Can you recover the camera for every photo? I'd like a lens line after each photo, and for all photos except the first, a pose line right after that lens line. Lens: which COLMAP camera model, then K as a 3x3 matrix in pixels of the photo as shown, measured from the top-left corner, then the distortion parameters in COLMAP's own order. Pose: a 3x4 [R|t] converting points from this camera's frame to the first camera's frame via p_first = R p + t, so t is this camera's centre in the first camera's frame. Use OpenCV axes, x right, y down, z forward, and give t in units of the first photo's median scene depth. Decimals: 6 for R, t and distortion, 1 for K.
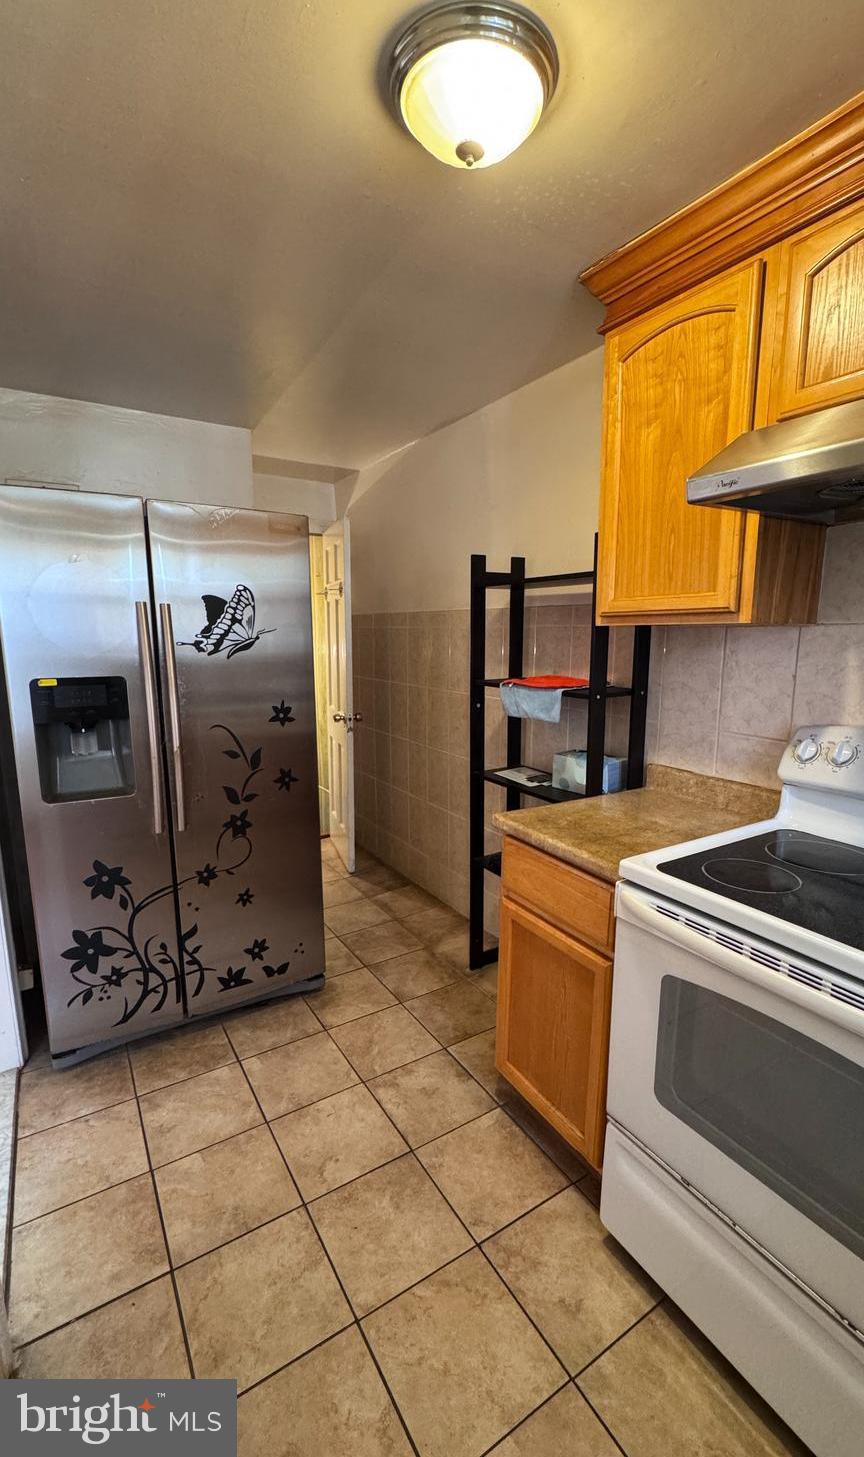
lens RADIAL K [[618.8, 0, 432.2], [0, 618.8, 733.7], [0, 0, 1]] dist [0.002964, 0.000490]
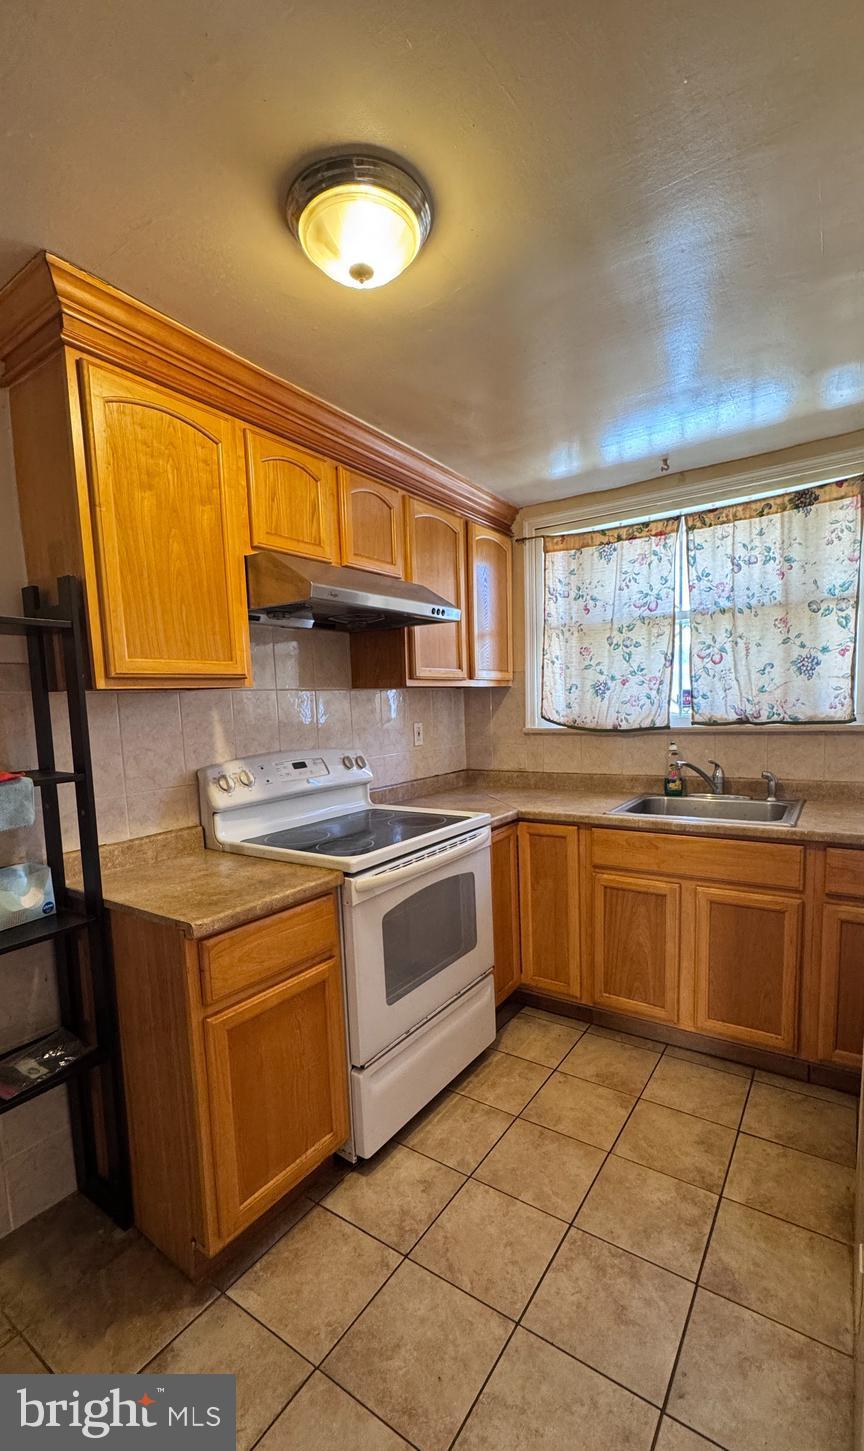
lens RADIAL K [[616.2, 0, 436.5], [0, 616.2, 762.4], [0, 0, 1]] dist [0.002964, 0.000490]
pose [[-0.406907, -0.075604, 0.910336, -0.827698], [0.183606, 0.969461, 0.162584, -0.156038], [-0.894827, 0.233300, -0.380599, 1.130929]]
